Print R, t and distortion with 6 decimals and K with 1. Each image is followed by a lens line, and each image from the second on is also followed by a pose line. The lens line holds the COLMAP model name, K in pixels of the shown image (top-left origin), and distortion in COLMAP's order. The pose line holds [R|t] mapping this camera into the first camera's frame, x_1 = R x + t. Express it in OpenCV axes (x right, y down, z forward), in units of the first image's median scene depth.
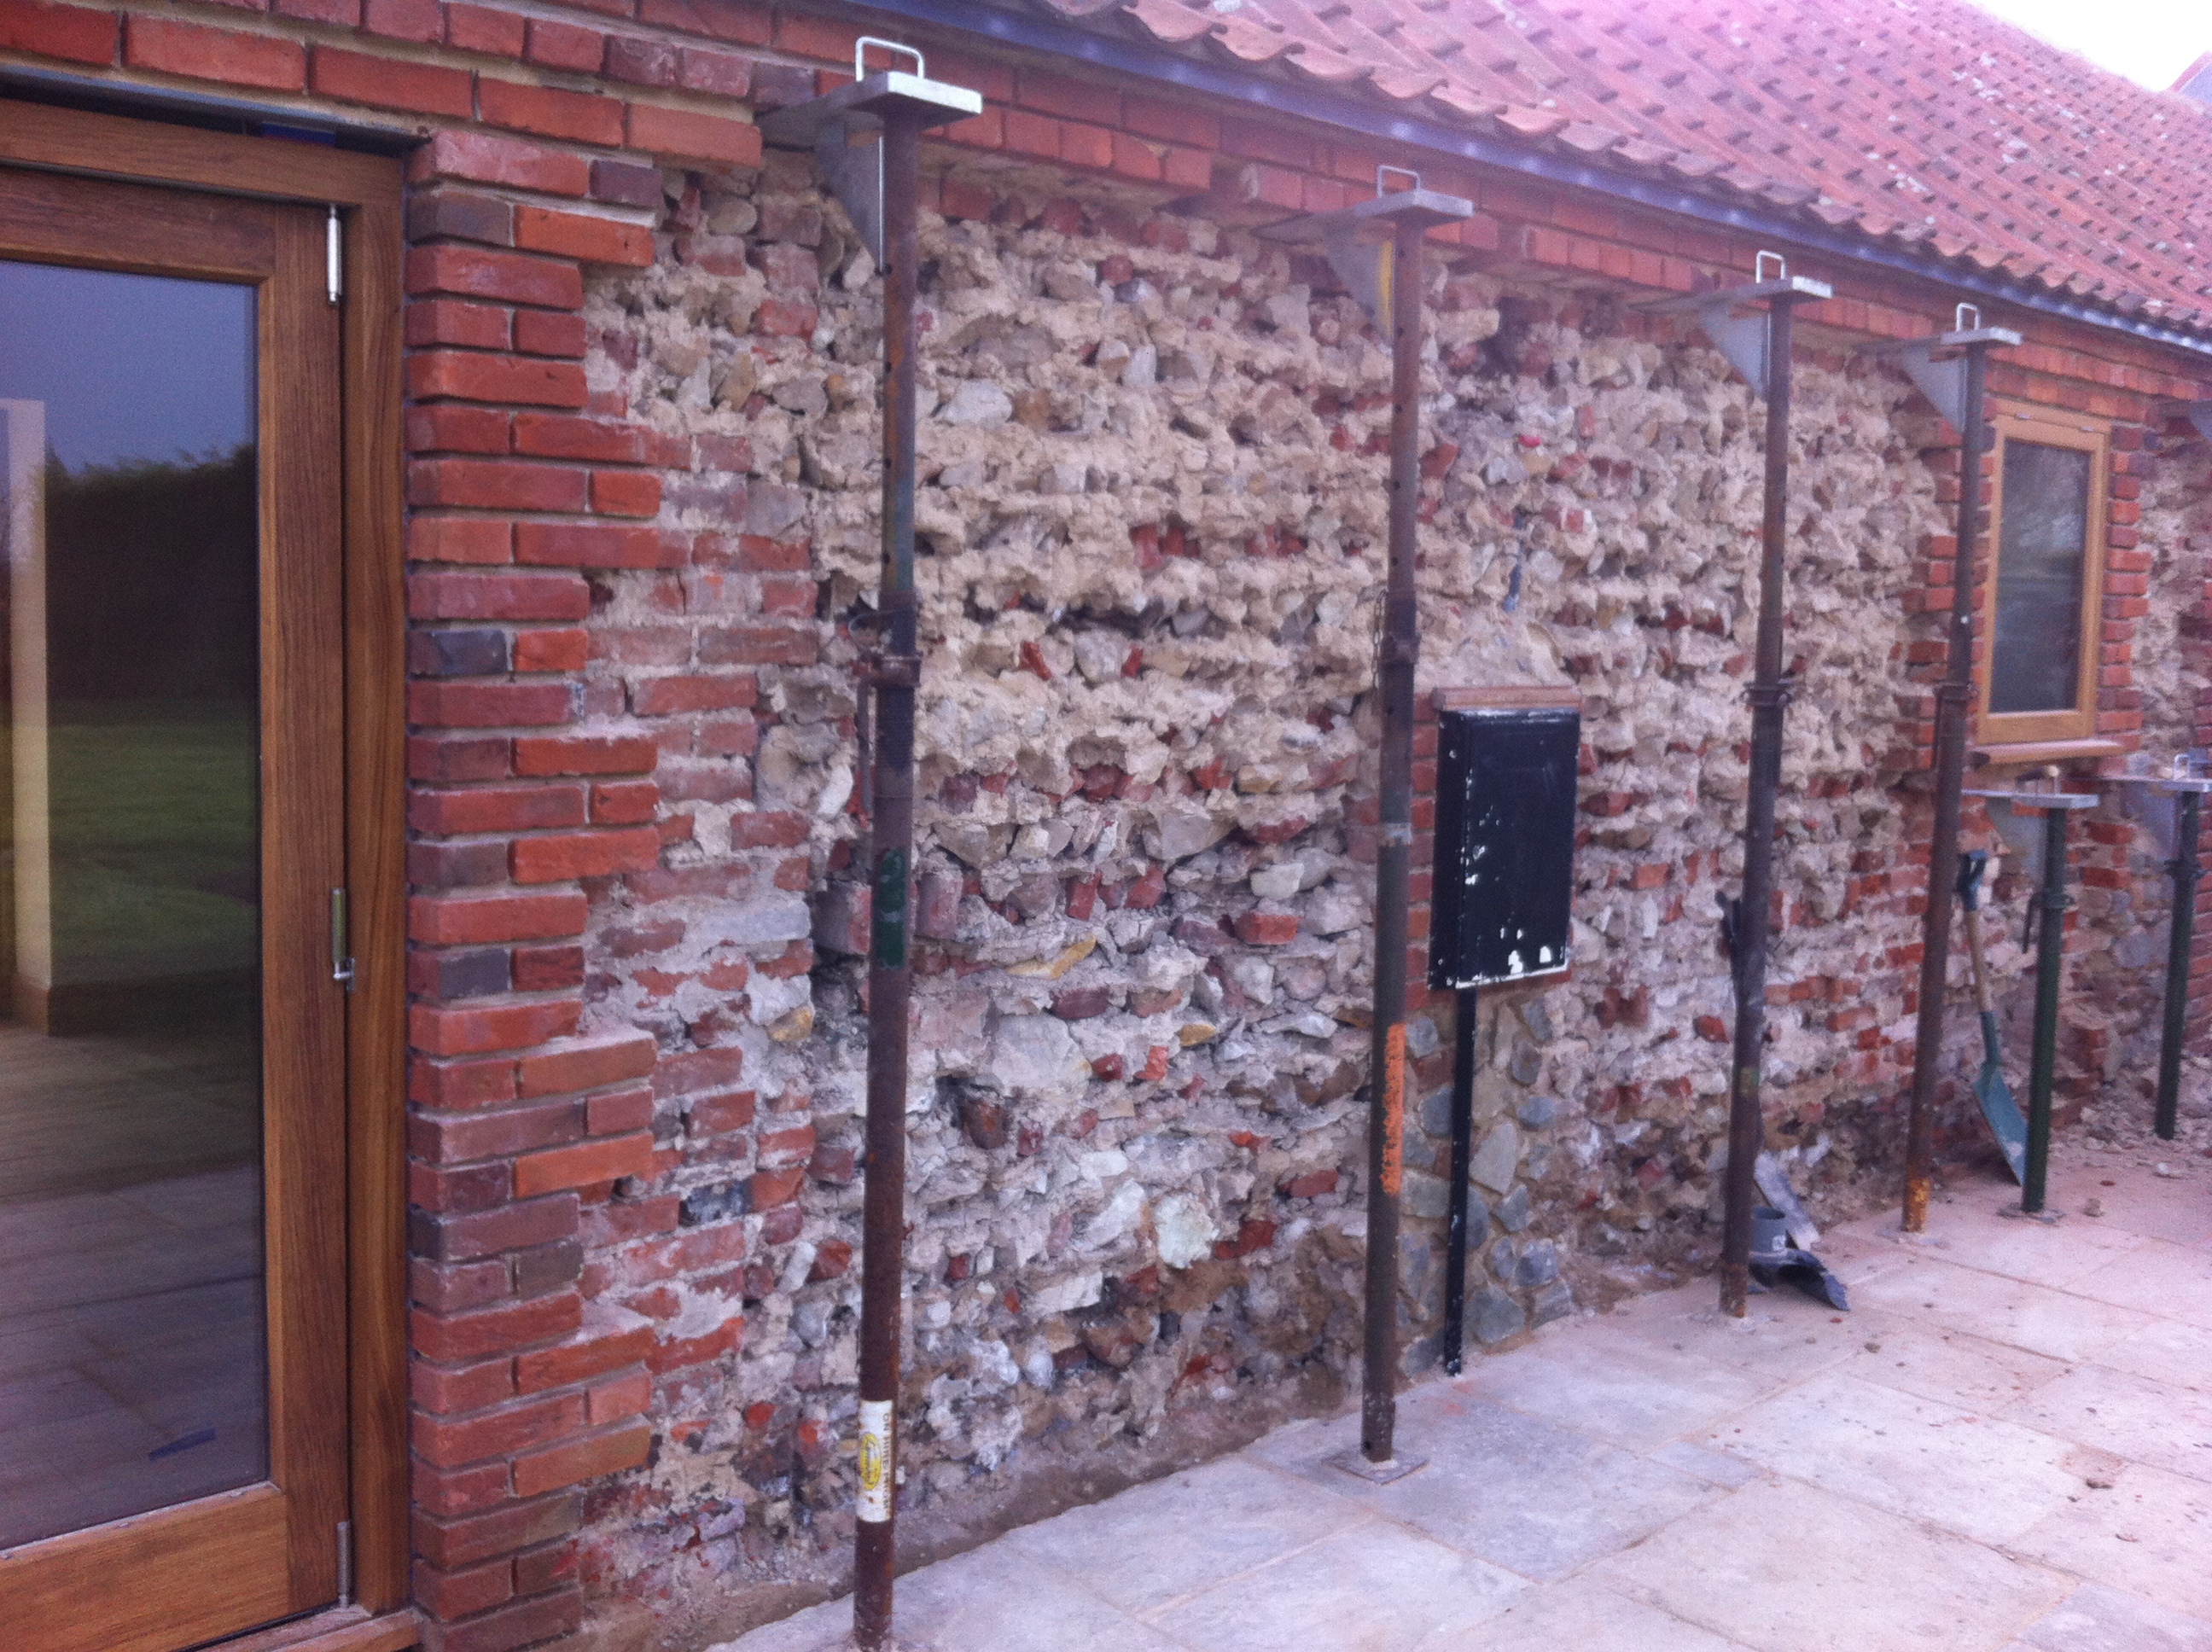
lens RADIAL K [[2280.0, 0, 1108.0], [0, 2280.0, 823.9], [0, 0, 1]] dist [-0.022301, 0.000000]
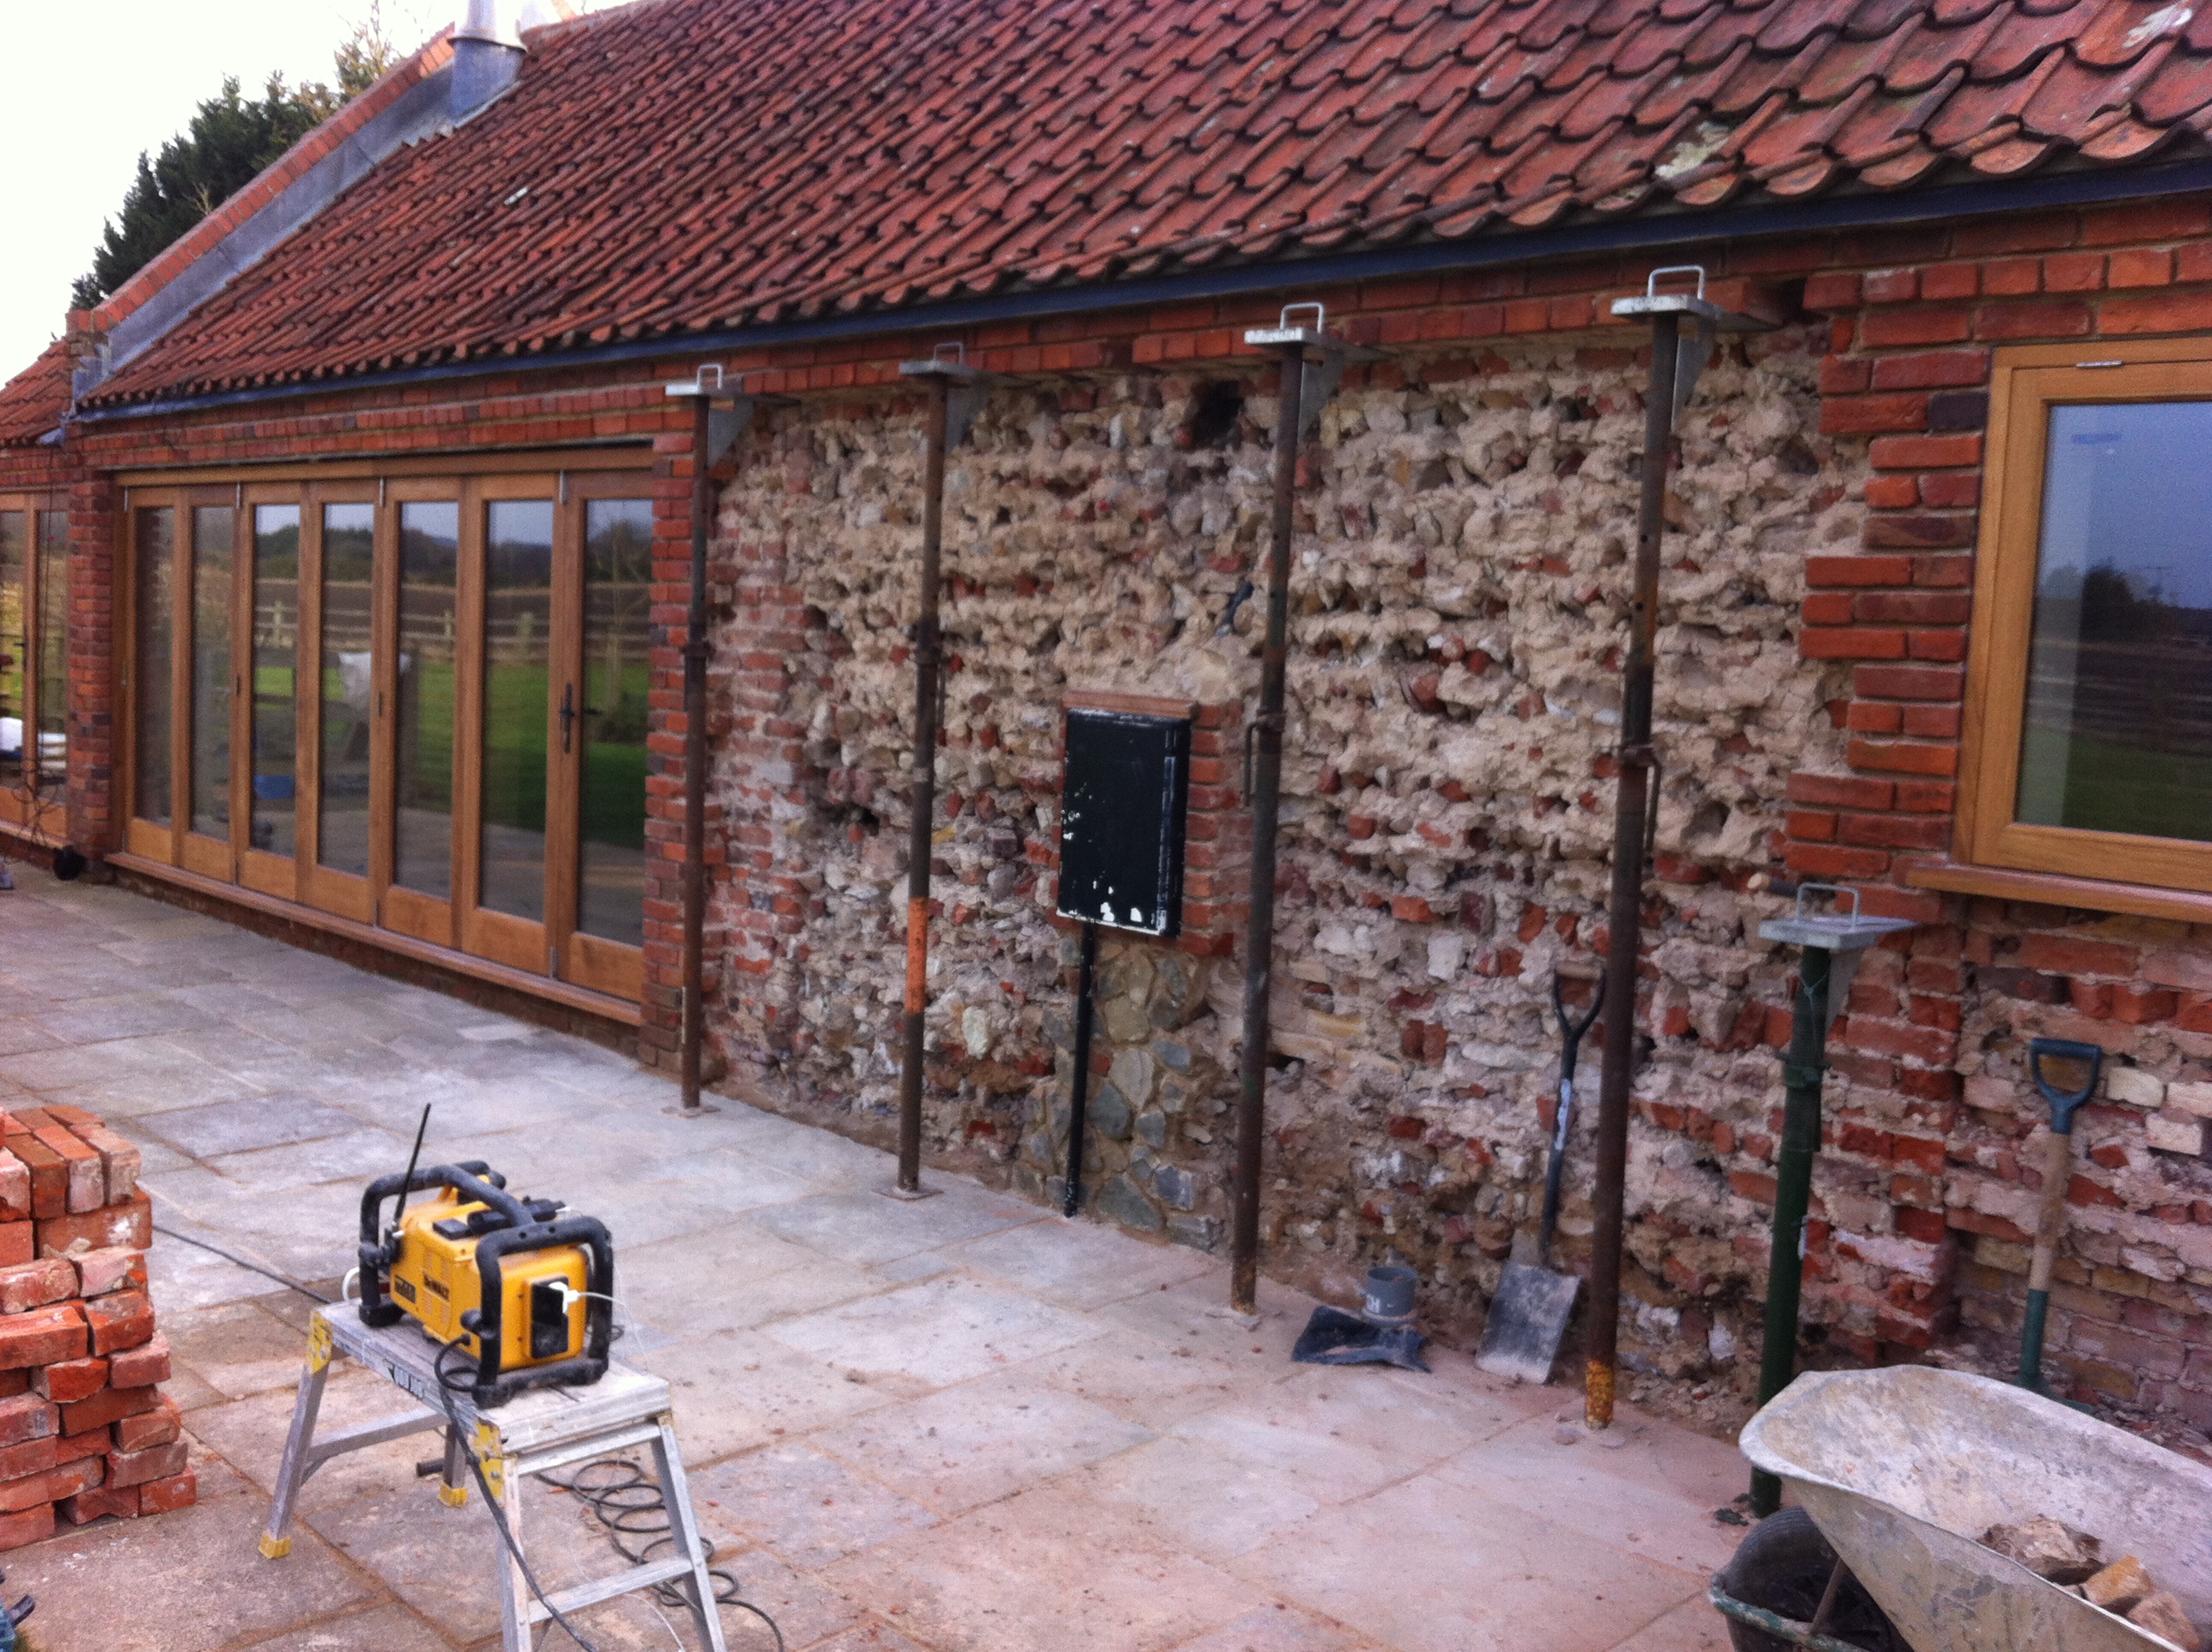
lens RADIAL K [[2280.0, 0, 1108.1], [0, 2280.0, 827.0], [0, 0, 1]] dist [-0.022301, 0.000000]
pose [[-0.052082, 0.076658, -0.995696, 1.560047], [-0.133541, 0.987560, 0.083017, -0.099002], [0.989674, 0.137290, -0.041197, 1.133089]]
